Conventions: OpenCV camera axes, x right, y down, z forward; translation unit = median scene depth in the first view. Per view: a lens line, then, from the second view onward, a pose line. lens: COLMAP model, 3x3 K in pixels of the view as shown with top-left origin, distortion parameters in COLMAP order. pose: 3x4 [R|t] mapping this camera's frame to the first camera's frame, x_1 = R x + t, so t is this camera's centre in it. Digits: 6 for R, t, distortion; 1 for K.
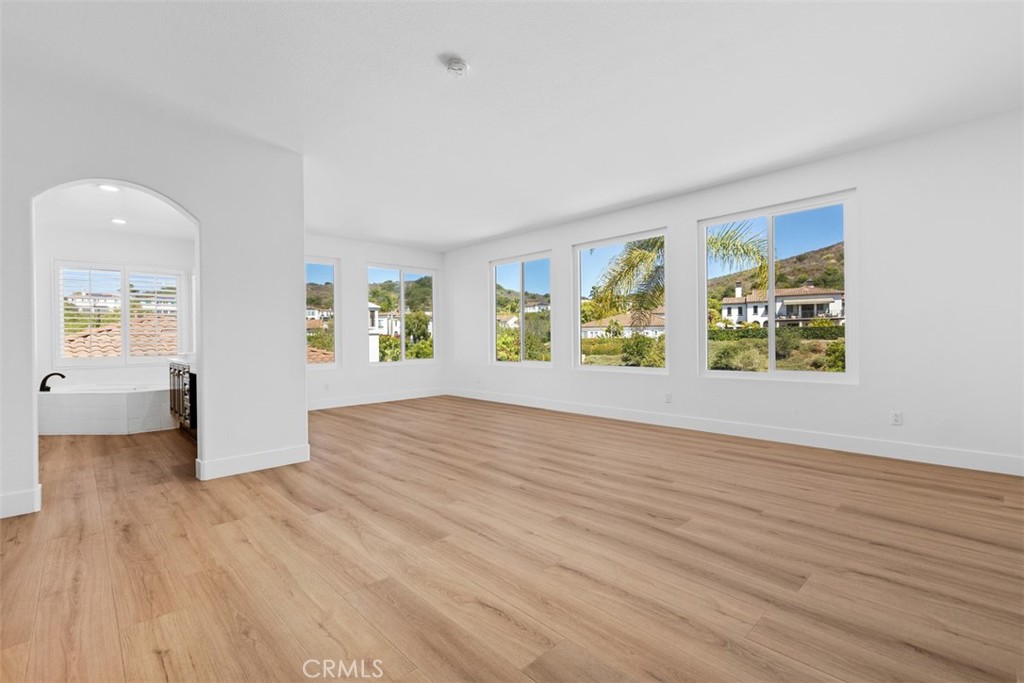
lens RADIAL K [[478.3, 0, 494.2], [0, 478.3, 341.2], [0, 0, 1]] dist [0.002019, 0.000331]
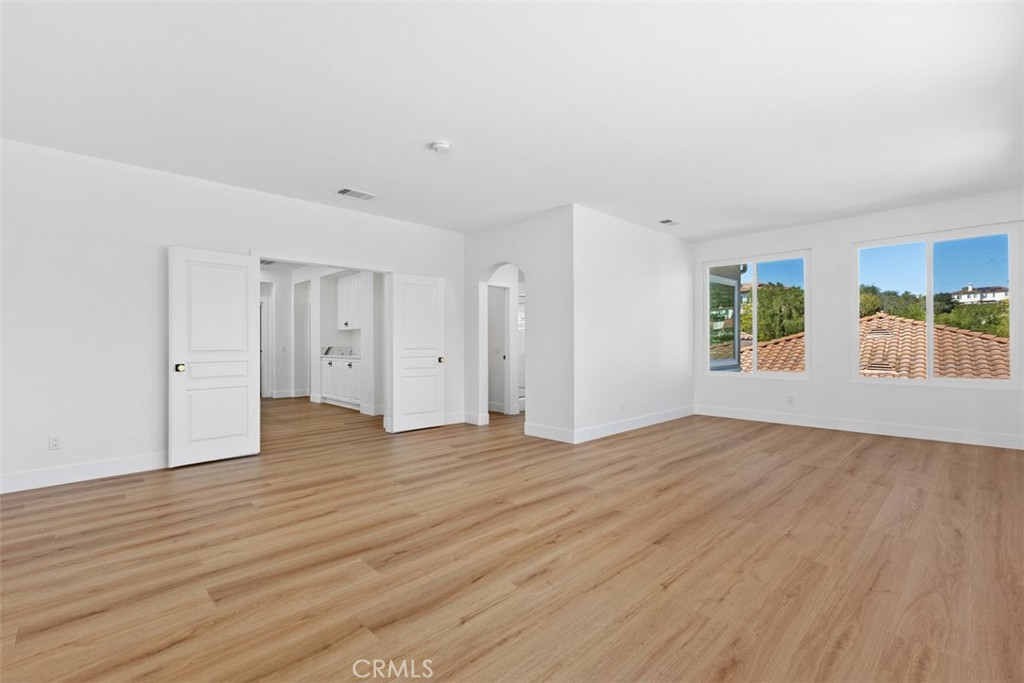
lens RADIAL K [[468.2, 0, 512.0], [0, 468.2, 341.5], [0, 0, 1]] dist [0.000634, -0.000311]
pose [[-0.008417, 0.008645, -0.999927, 1.231532], [0.000895, 0.999962, 0.008638, -0.043806], [0.999964, -0.000822, -0.008424, 1.239179]]
